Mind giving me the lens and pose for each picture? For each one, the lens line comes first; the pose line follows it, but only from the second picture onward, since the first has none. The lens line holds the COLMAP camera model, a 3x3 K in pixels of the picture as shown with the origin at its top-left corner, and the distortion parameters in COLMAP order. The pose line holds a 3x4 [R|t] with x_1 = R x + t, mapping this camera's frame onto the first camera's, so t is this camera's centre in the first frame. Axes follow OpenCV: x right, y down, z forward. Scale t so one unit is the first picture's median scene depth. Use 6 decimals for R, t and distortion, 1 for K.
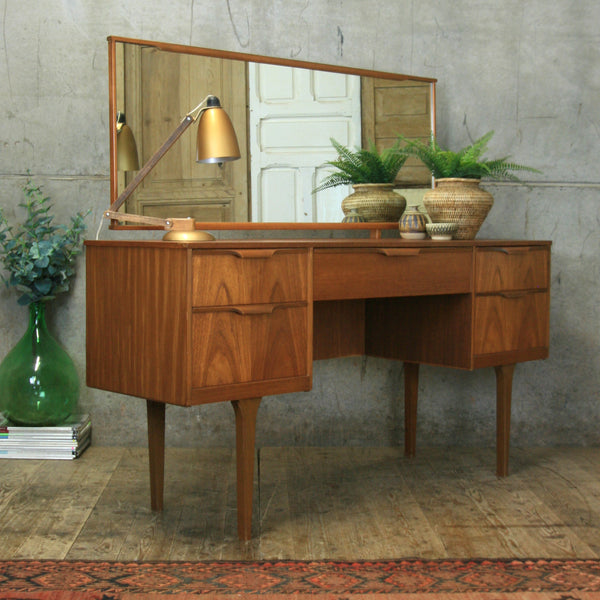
lens RADIAL K [[1266.3, 0, 292.1], [0, 1266.3, 214.6], [0, 0, 1]] dist [-0.030800, -0.031158]
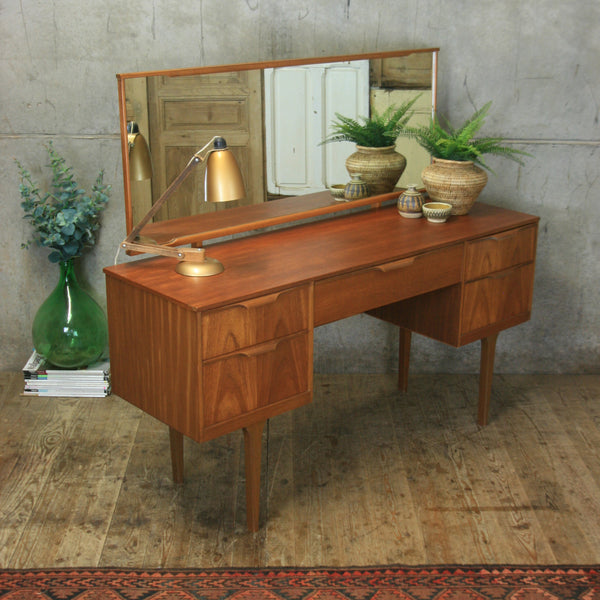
lens RADIAL K [[1152.0, 0, 287.0], [0, 1152.0, 298.8], [0, 0, 1]] dist [-0.042578, 0.007674]
pose [[0.999767, 0.005858, -0.020758, 0.011133], [0.000688, 0.953251, 0.302180, -0.204539], [0.021557, -0.302124, 0.953025, 0.043143]]
